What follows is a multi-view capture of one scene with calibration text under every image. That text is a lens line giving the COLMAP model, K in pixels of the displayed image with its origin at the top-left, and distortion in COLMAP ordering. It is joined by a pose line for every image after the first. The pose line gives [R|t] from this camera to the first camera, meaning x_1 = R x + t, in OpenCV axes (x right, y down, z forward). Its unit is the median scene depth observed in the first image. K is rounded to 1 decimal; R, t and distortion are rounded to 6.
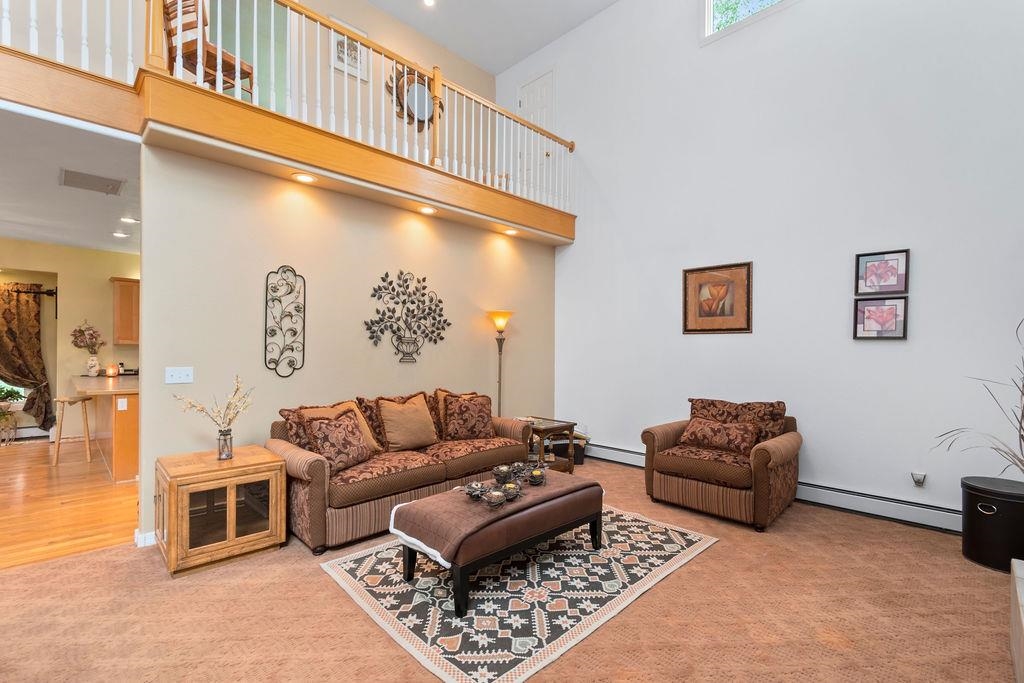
lens RADIAL K [[458.9, 0, 509.0], [0, 458.9, 352.0], [0, 0, 1]] dist [0.008762, -0.002145]
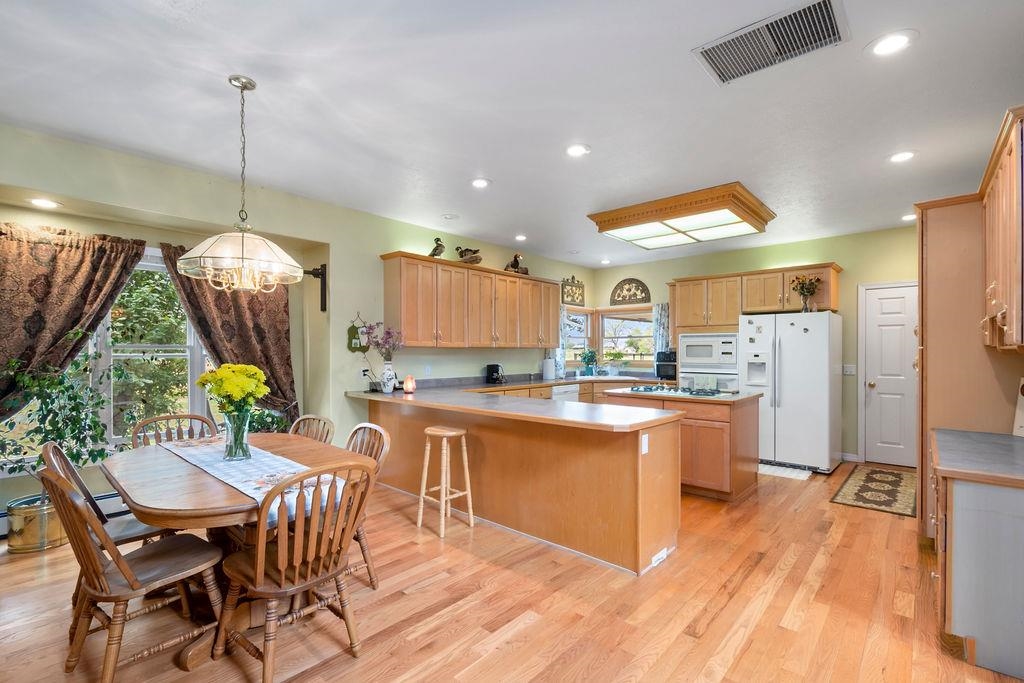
lens RADIAL K [[458.9, 0, 506.6], [0, 458.9, 352.8], [0, 0, 1]] dist [0.008762, -0.002145]
pose [[0.998014, -0.006430, 0.062667, -1.265796], [0.006514, 0.999978, -0.001129, -0.009093], [-0.062658, 0.001535, 0.998034, 0.489044]]
